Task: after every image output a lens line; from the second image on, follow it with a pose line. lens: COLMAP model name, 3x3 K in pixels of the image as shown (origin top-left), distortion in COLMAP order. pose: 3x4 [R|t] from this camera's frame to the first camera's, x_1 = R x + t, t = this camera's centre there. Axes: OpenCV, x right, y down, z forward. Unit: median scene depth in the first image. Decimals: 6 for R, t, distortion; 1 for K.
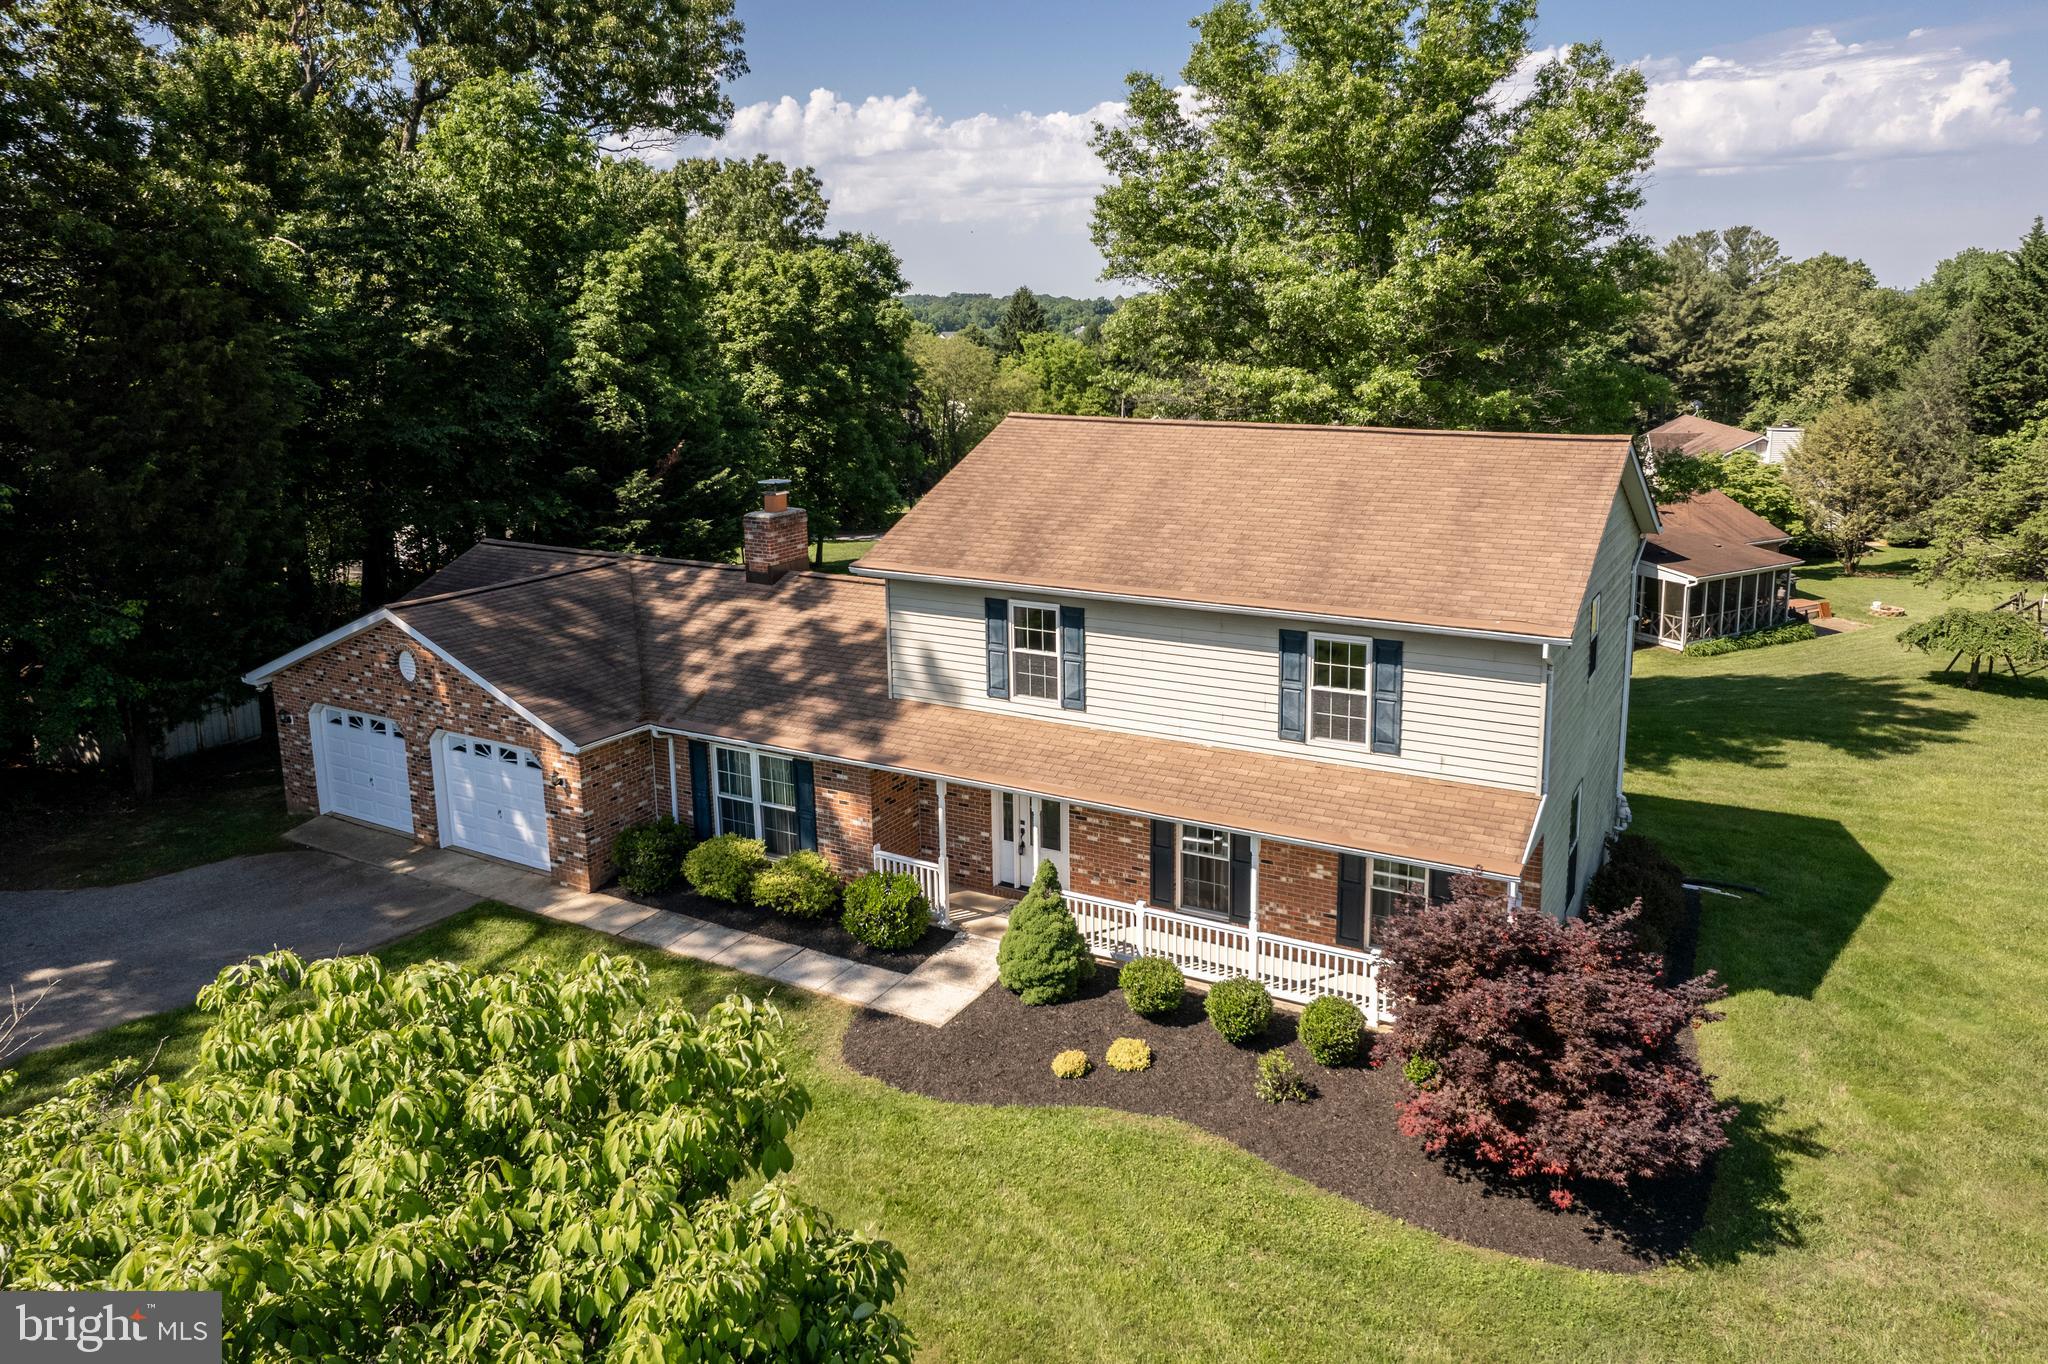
lens RADIAL K [[1387.2, 0, 1100.8], [0, 1387.2, 570.2], [0, 0, 1]] dist [-0.032802, 0.002209]
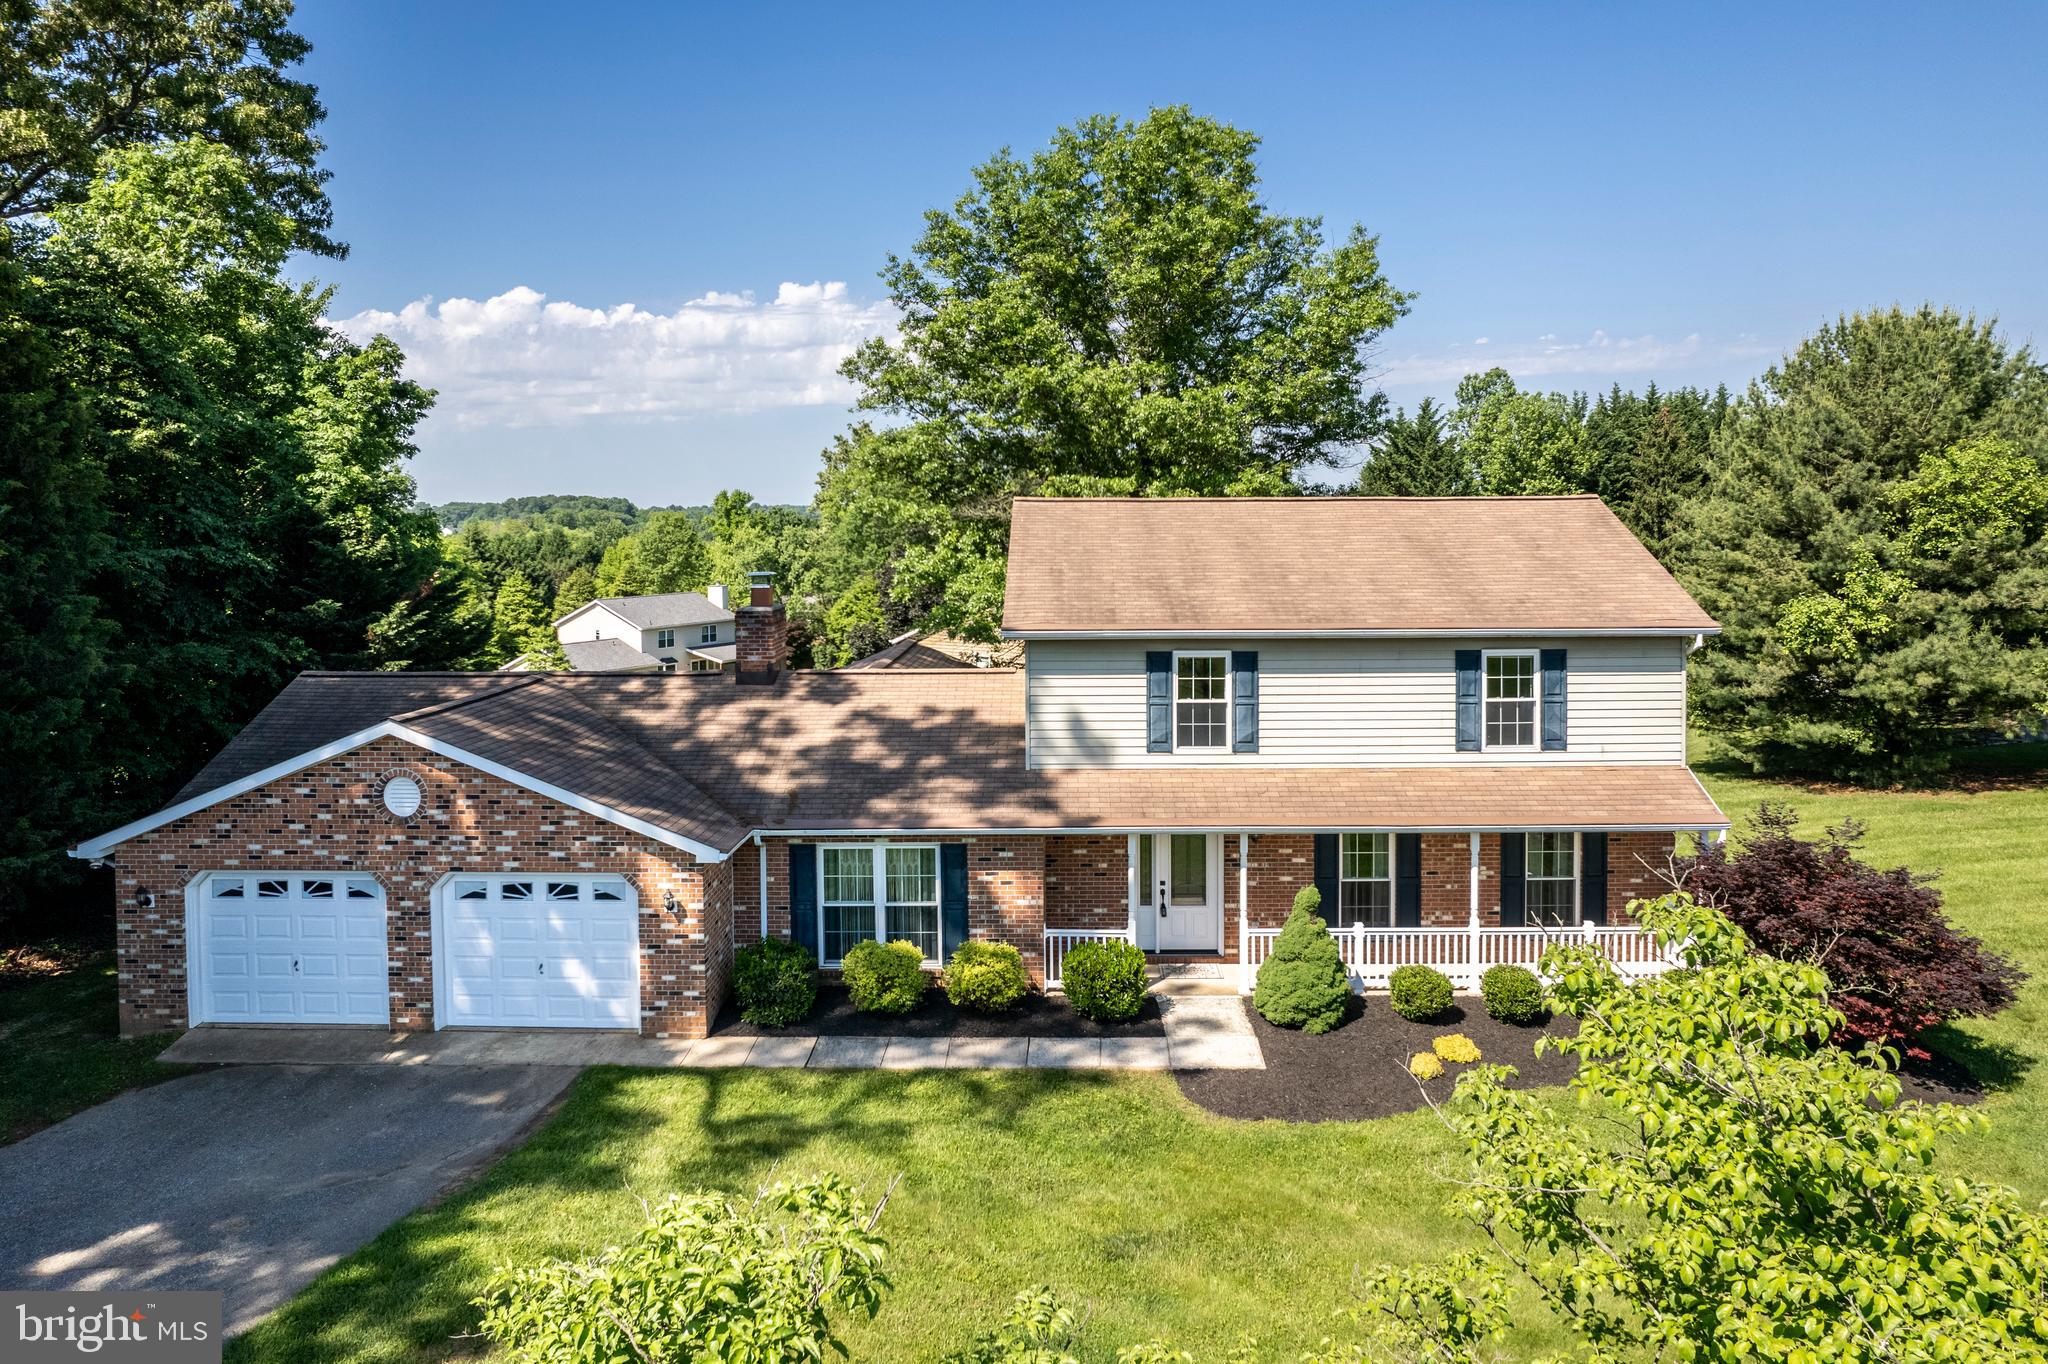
lens RADIAL K [[1344.1, 0, 1045.7], [0, 1344.1, 560.4], [0, 0, 1]] dist [-0.032990, 0.003589]
pose [[0.894378, -0.014556, 0.447074, -0.555599], [0.084123, 0.987110, -0.136150, 0.076971], [-0.439330, 0.159379, 0.884074, 0.148226]]
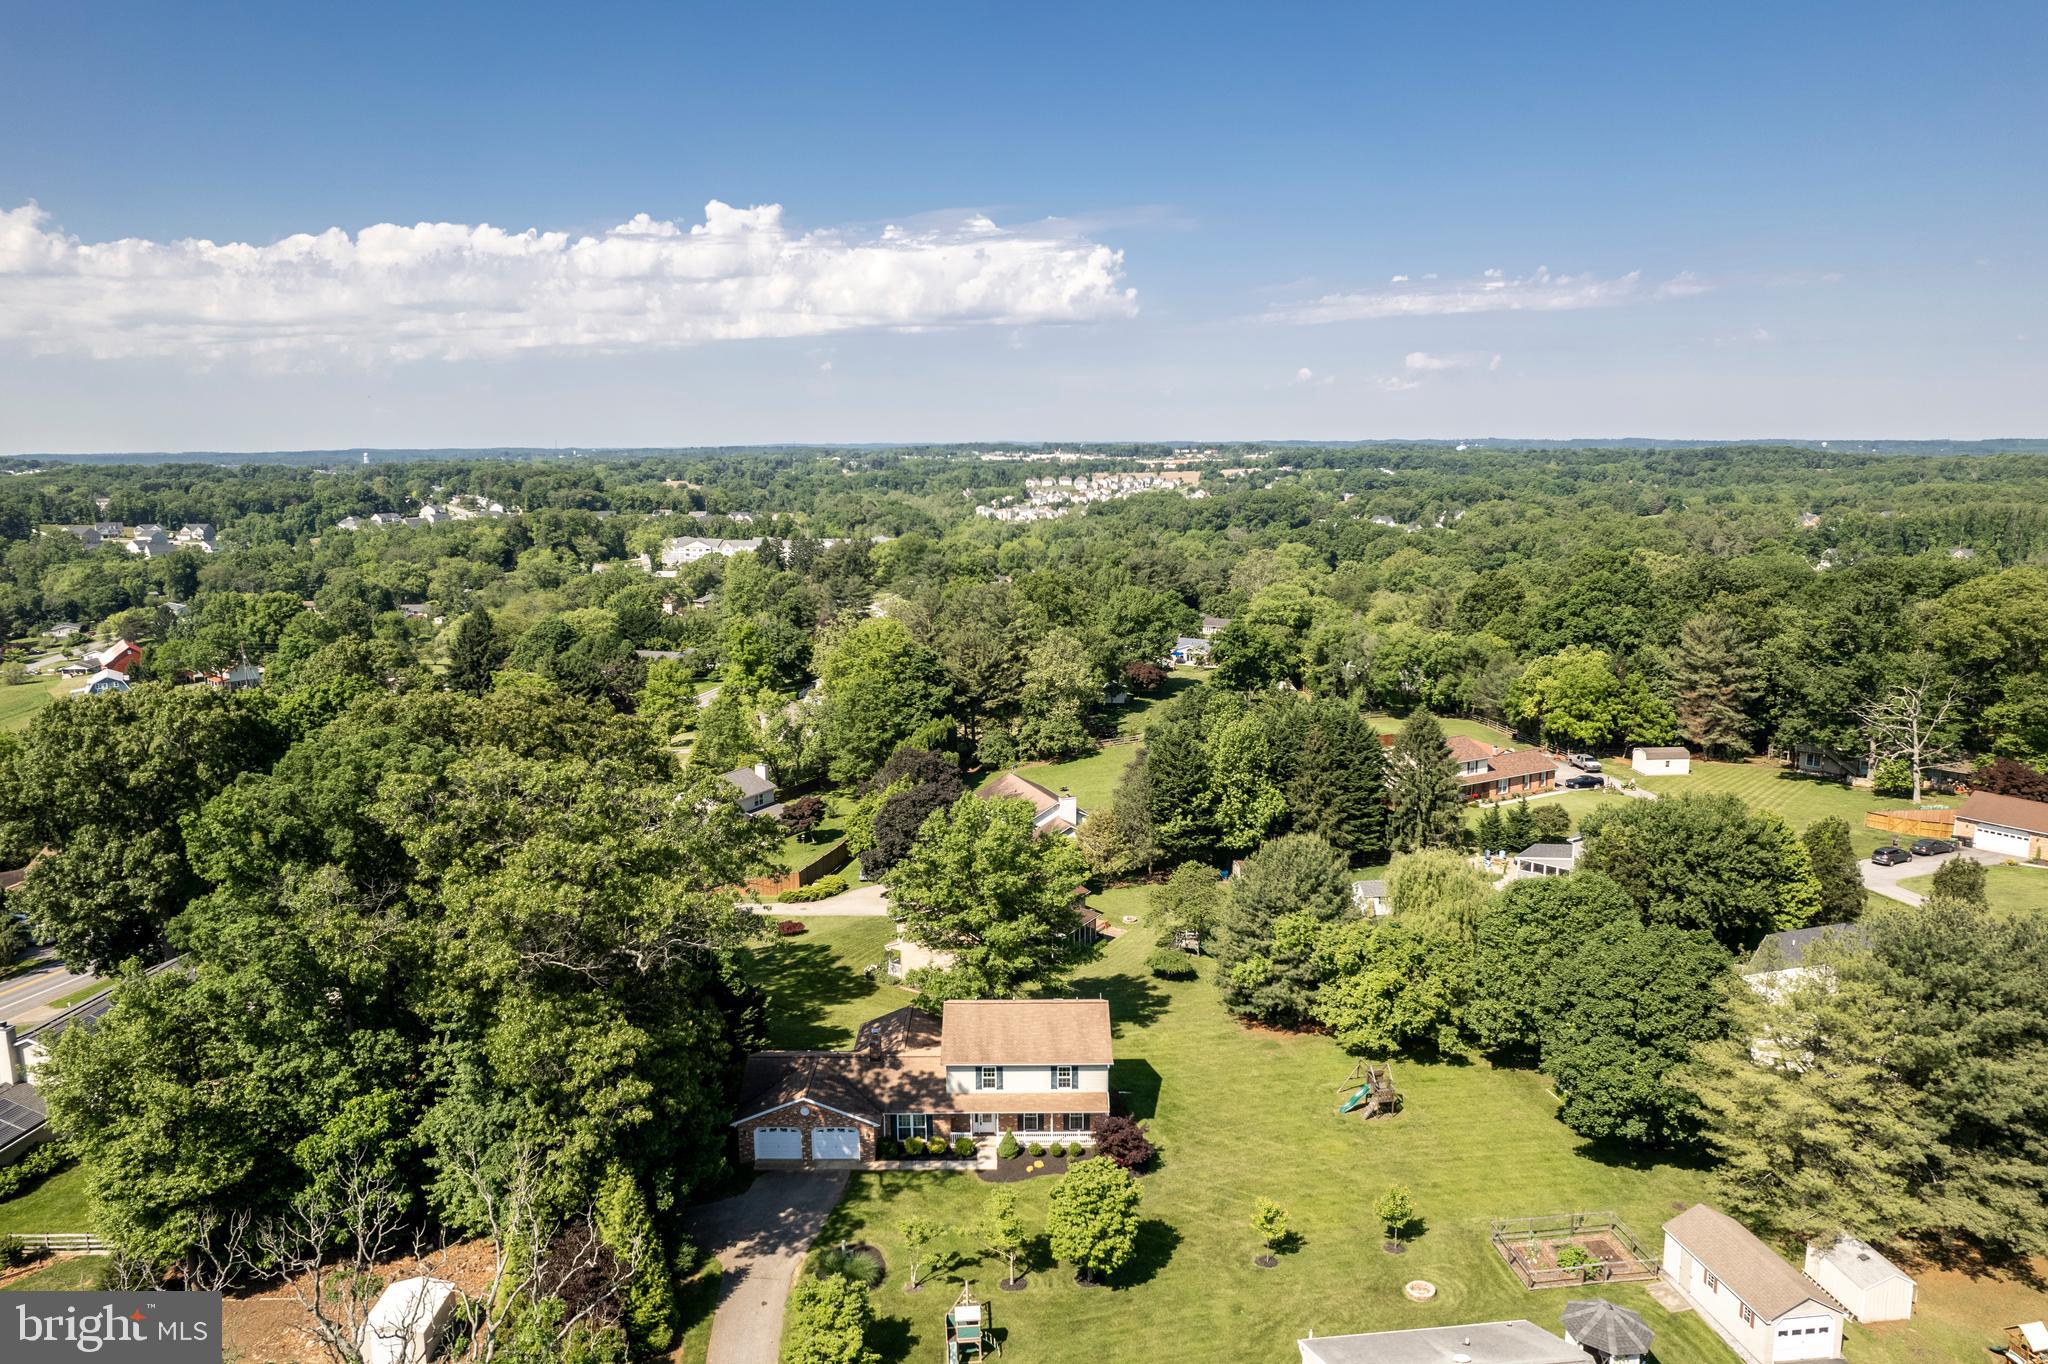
lens RADIAL K [[1254.2, 0, 1033.8], [0, 1254.2, 698.4], [0, 0, 1]] dist [-0.043067, -0.000857]
pose [[0.878838, -0.076065, 0.471017, -1.520814], [0.082997, 0.996531, 0.006071, -1.027940], [-0.469845, 0.033758, 0.882103, -2.283167]]
